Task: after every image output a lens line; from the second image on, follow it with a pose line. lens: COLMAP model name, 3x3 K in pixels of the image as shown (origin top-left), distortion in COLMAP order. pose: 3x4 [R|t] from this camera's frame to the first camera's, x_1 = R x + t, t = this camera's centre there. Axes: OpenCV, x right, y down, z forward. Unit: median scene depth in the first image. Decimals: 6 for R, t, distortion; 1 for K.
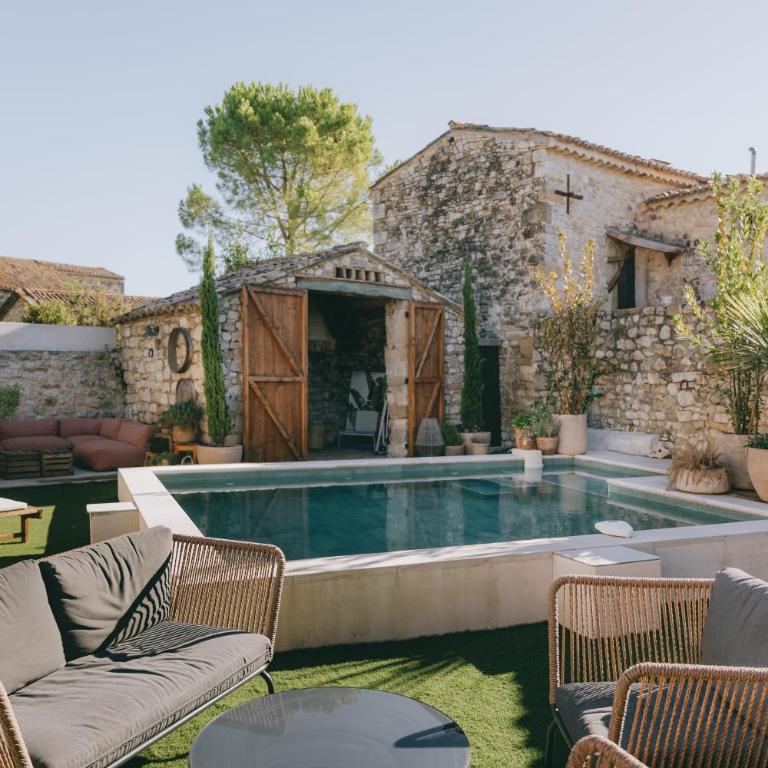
lens RADIAL K [[793.7, 0, 372.2], [0, 793.7, 402.5], [0, 0, 1]] dist [0.009878, 0.000000]
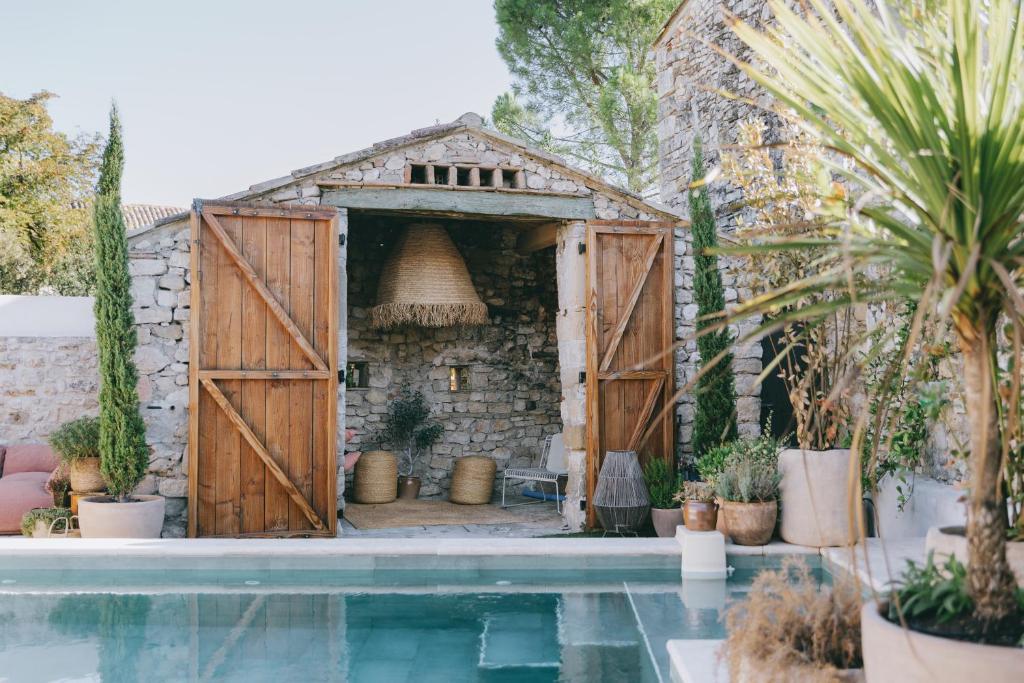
lens RADIAL K [[1088.4, 0, 507.0], [0, 1088.4, 344.5], [0, 0, 1]] dist [-0.011142, 0.000000]
pose [[0.917575, -0.024609, -0.396800, 0.290575], [-0.001962, 0.997790, -0.066418, -0.001650], [0.397557, 0.061722, 0.915499, 0.354479]]
